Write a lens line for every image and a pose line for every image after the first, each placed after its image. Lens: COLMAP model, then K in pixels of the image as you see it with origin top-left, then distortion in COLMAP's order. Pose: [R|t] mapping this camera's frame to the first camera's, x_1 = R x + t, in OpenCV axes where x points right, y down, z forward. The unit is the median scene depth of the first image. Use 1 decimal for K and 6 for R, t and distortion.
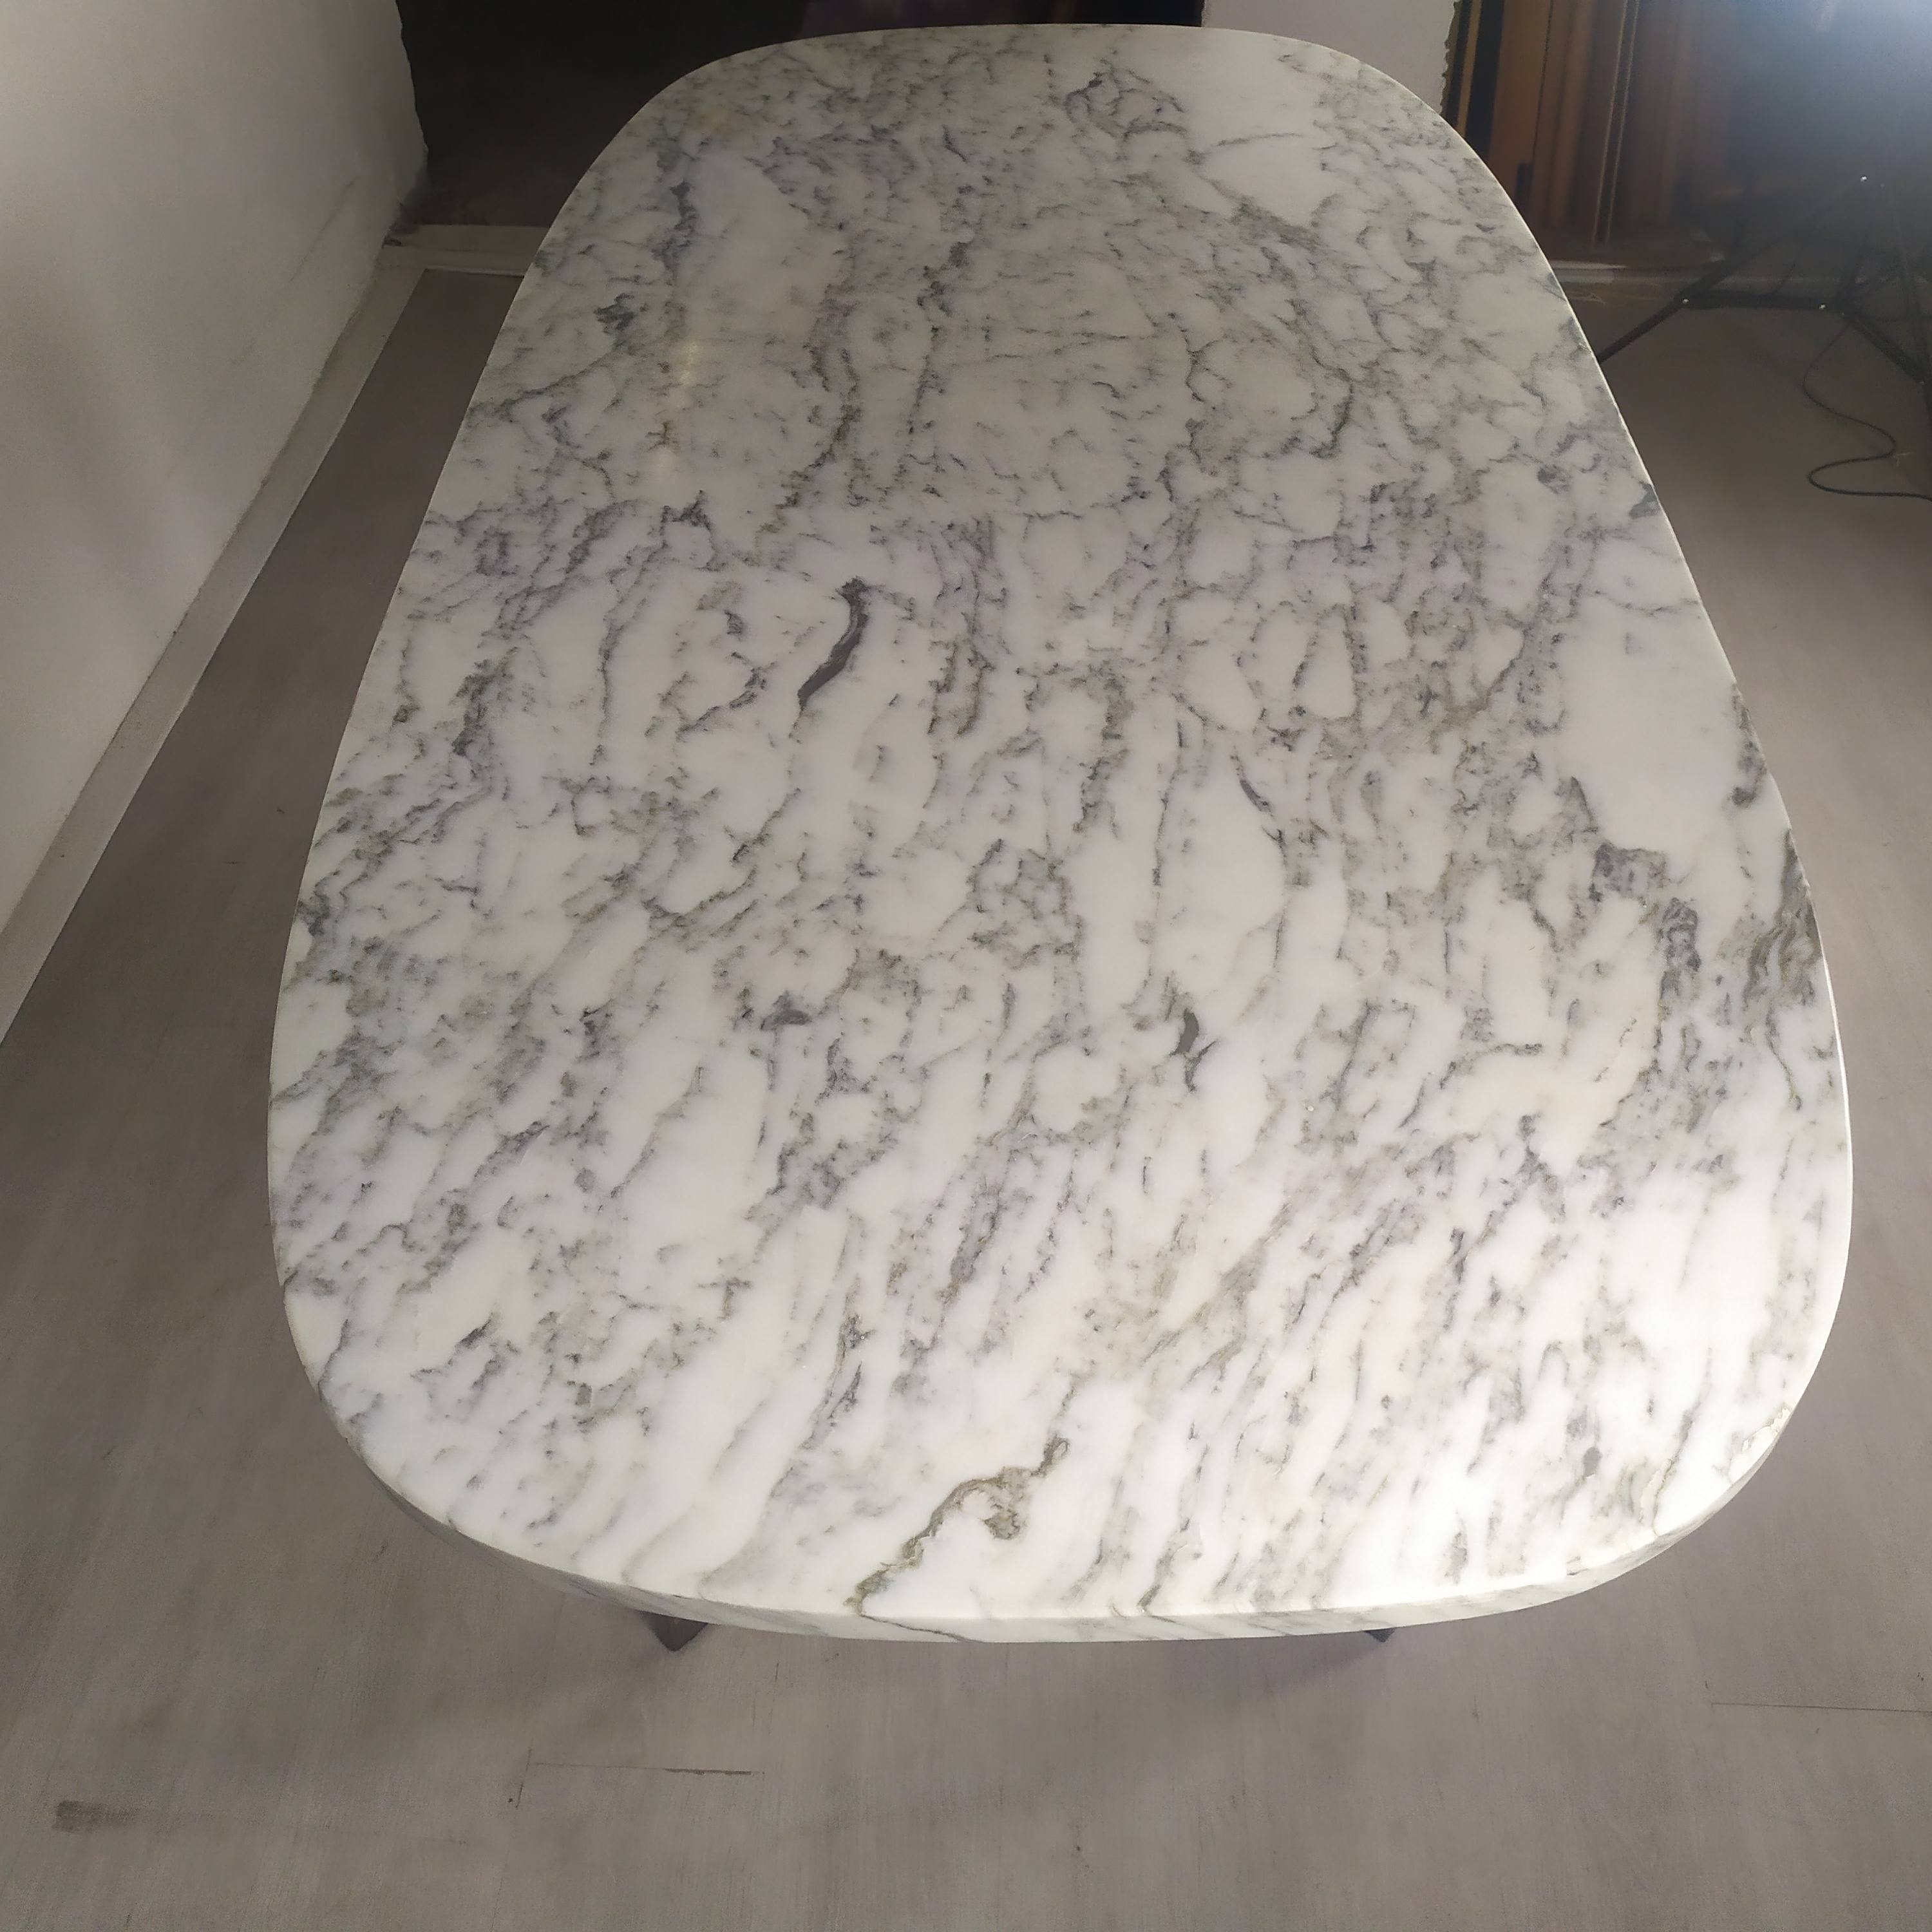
lens RADIAL K [[1939.2, 0, 1000.1], [0, 1939.2, 960.6], [0, 0, 1]] dist [0.045001, 0.000000]
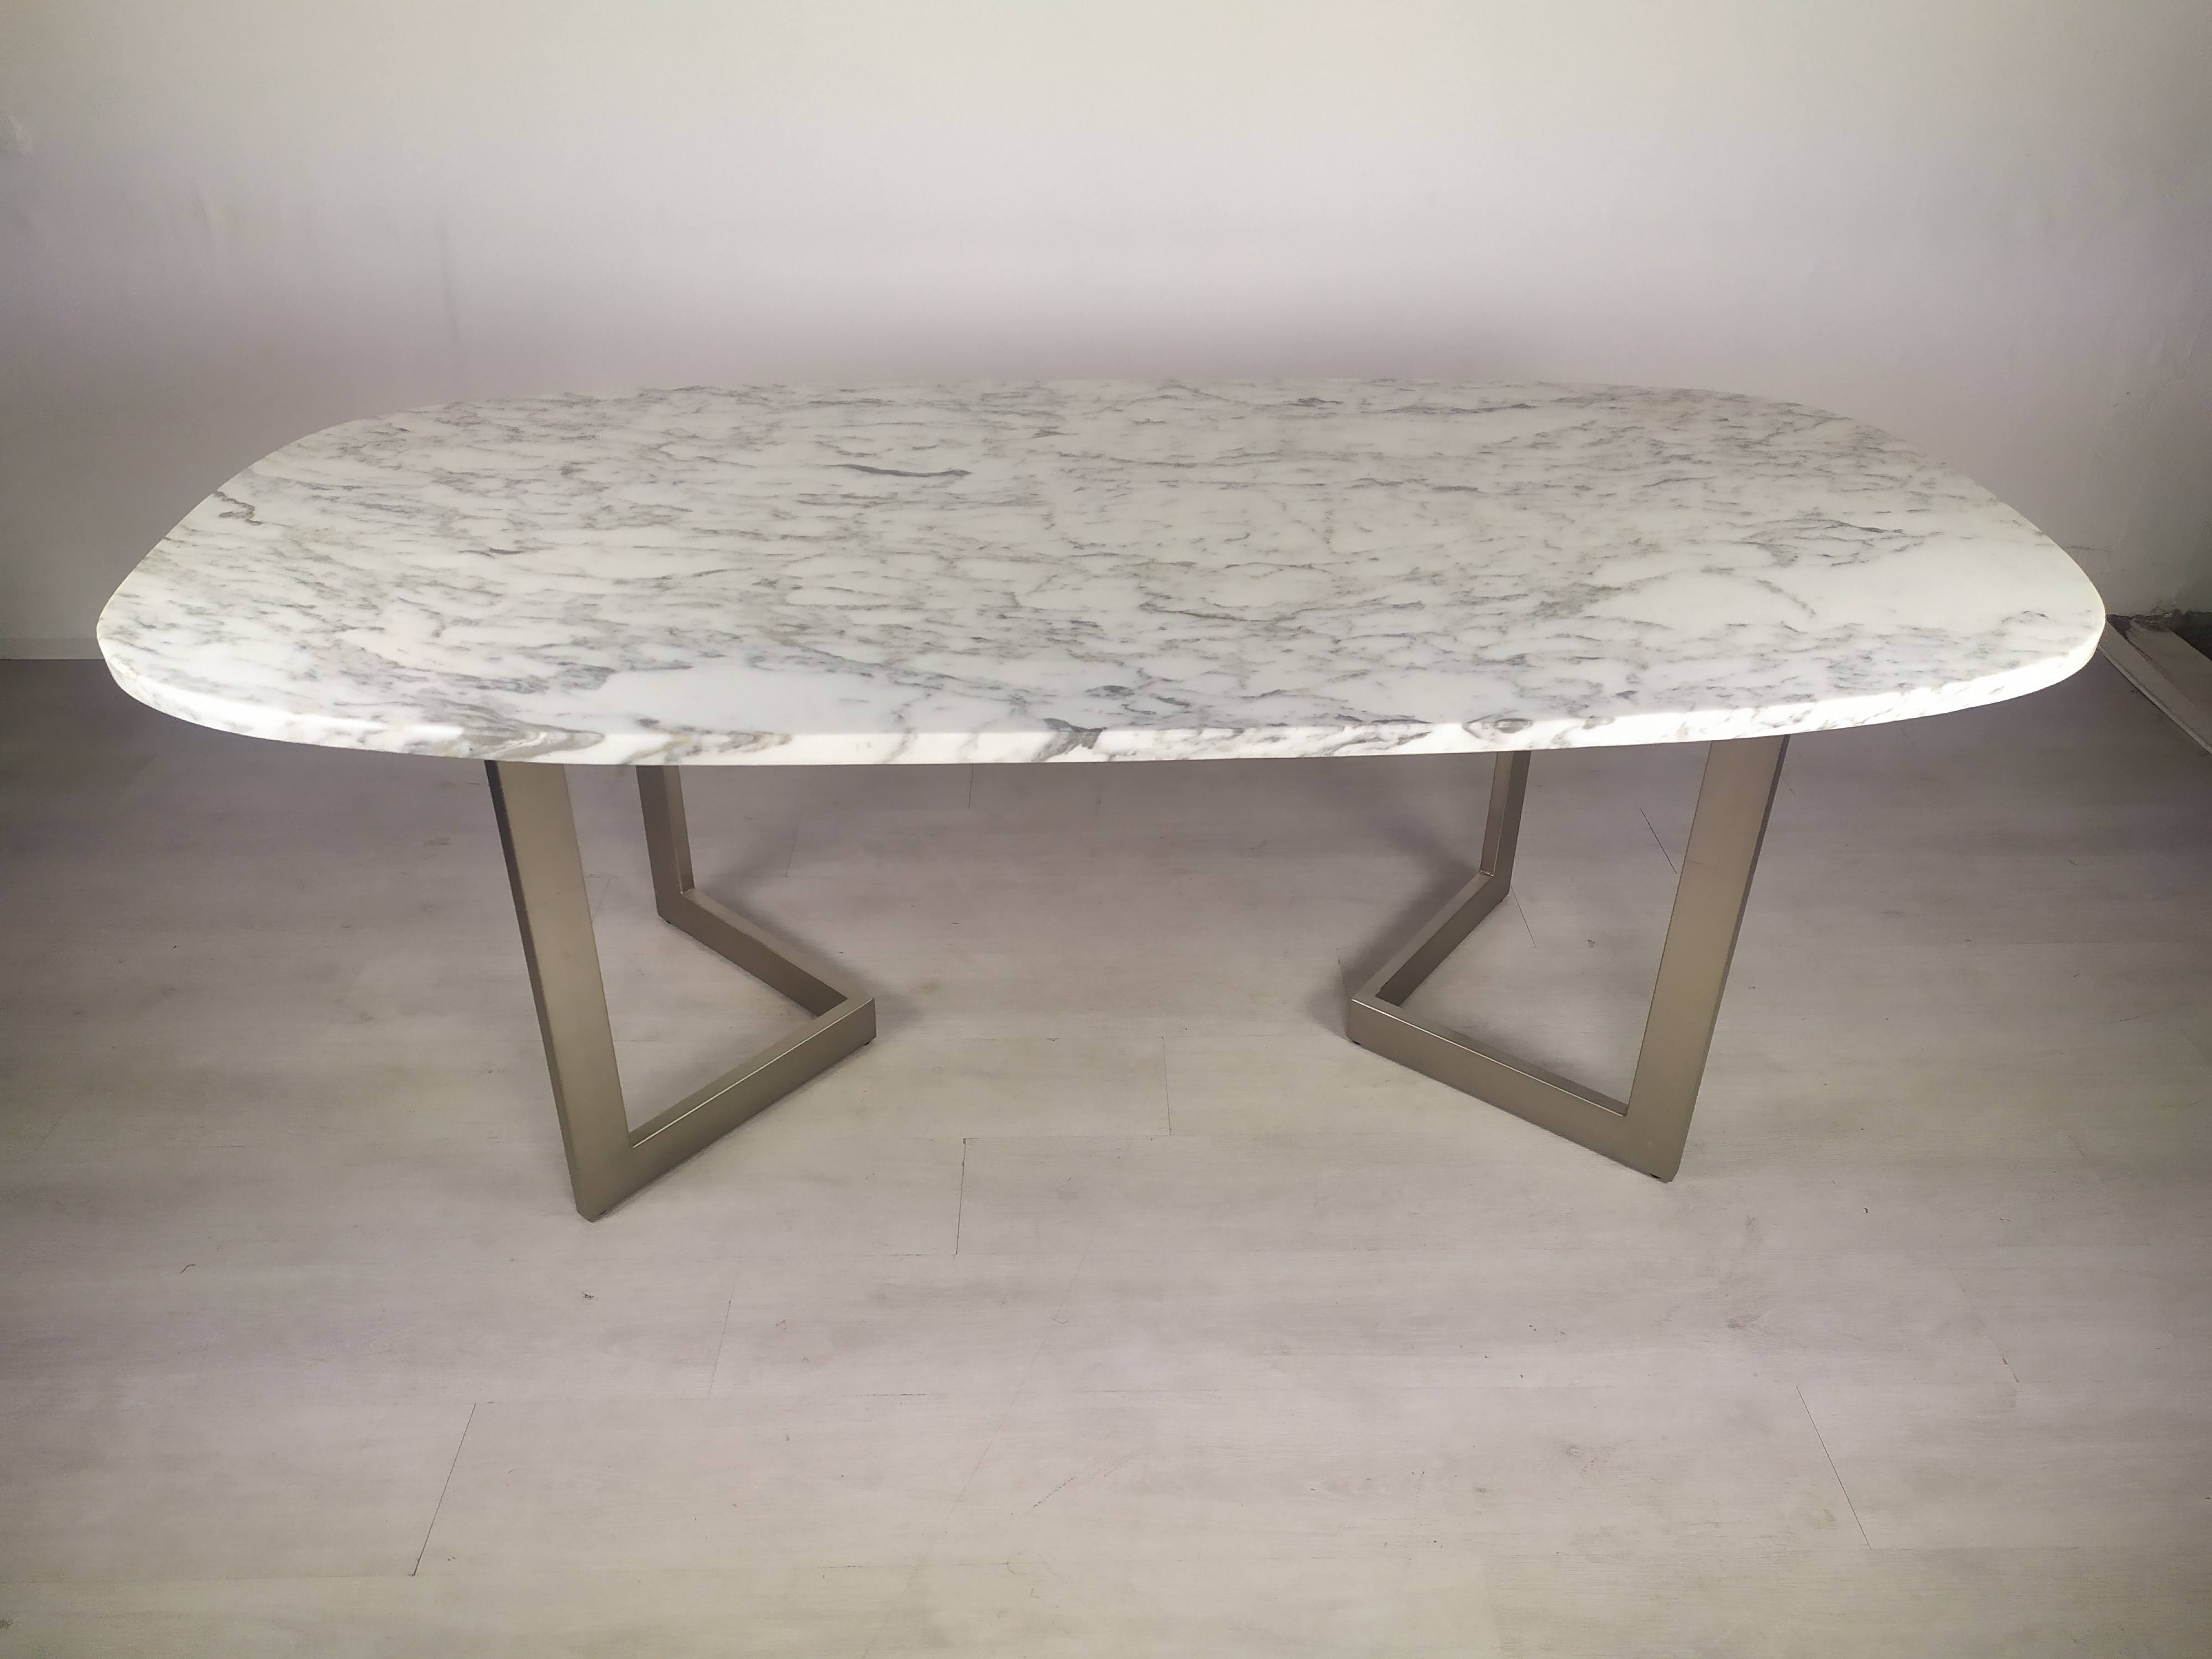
lens RADIAL K [[1678.4, 0, 1118.7], [0, 1678.4, 833.3], [0, 0, 1]] dist [0.061286, -0.051710]
pose [[0.062612, 0.548689, -0.833679, 1.485977], [-0.704201, 0.616214, 0.352676, -0.708779], [0.707235, 0.564996, 0.424969, 0.838270]]
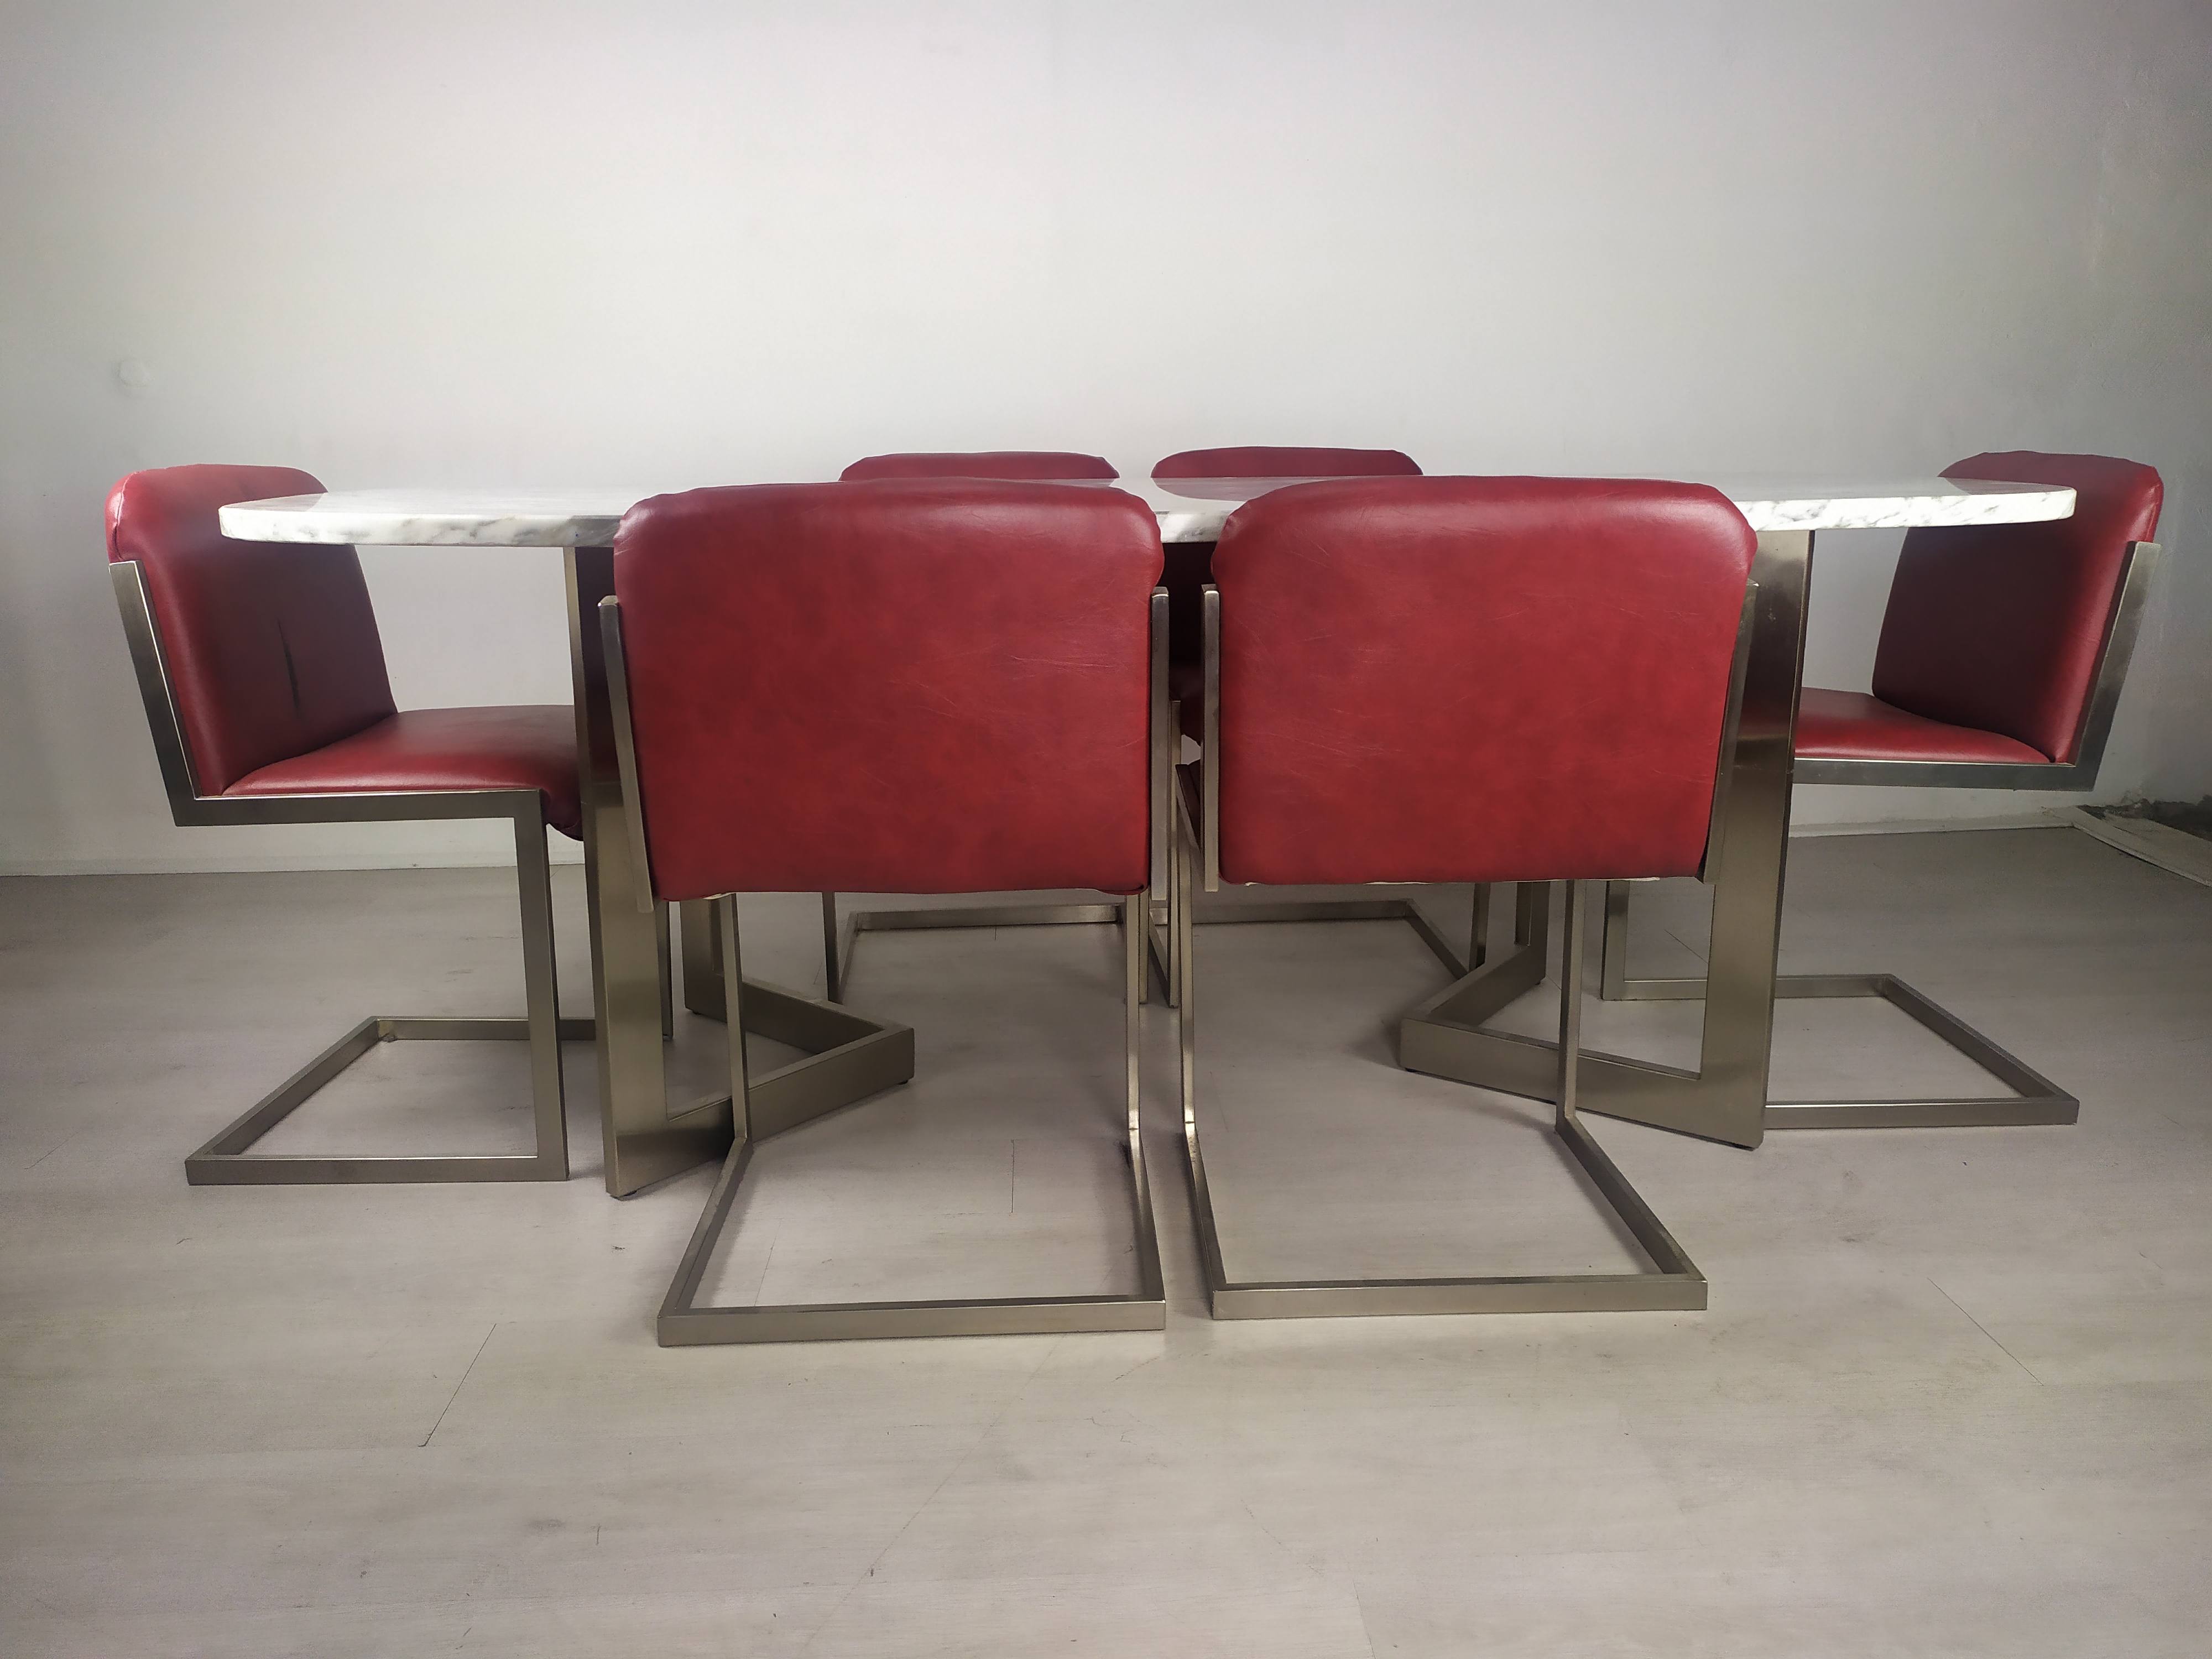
lens RADIAL K [[1678.4, 0, 1111.1], [0, 1678.4, 824.0], [0, 0, 1]] dist [0.061286, -0.051710]
pose [[0.085517, 0.241941, -0.966515, 1.741422], [-0.689365, 0.714752, 0.117924, -0.267074], [0.719349, 0.656197, 0.227909, 1.133964]]
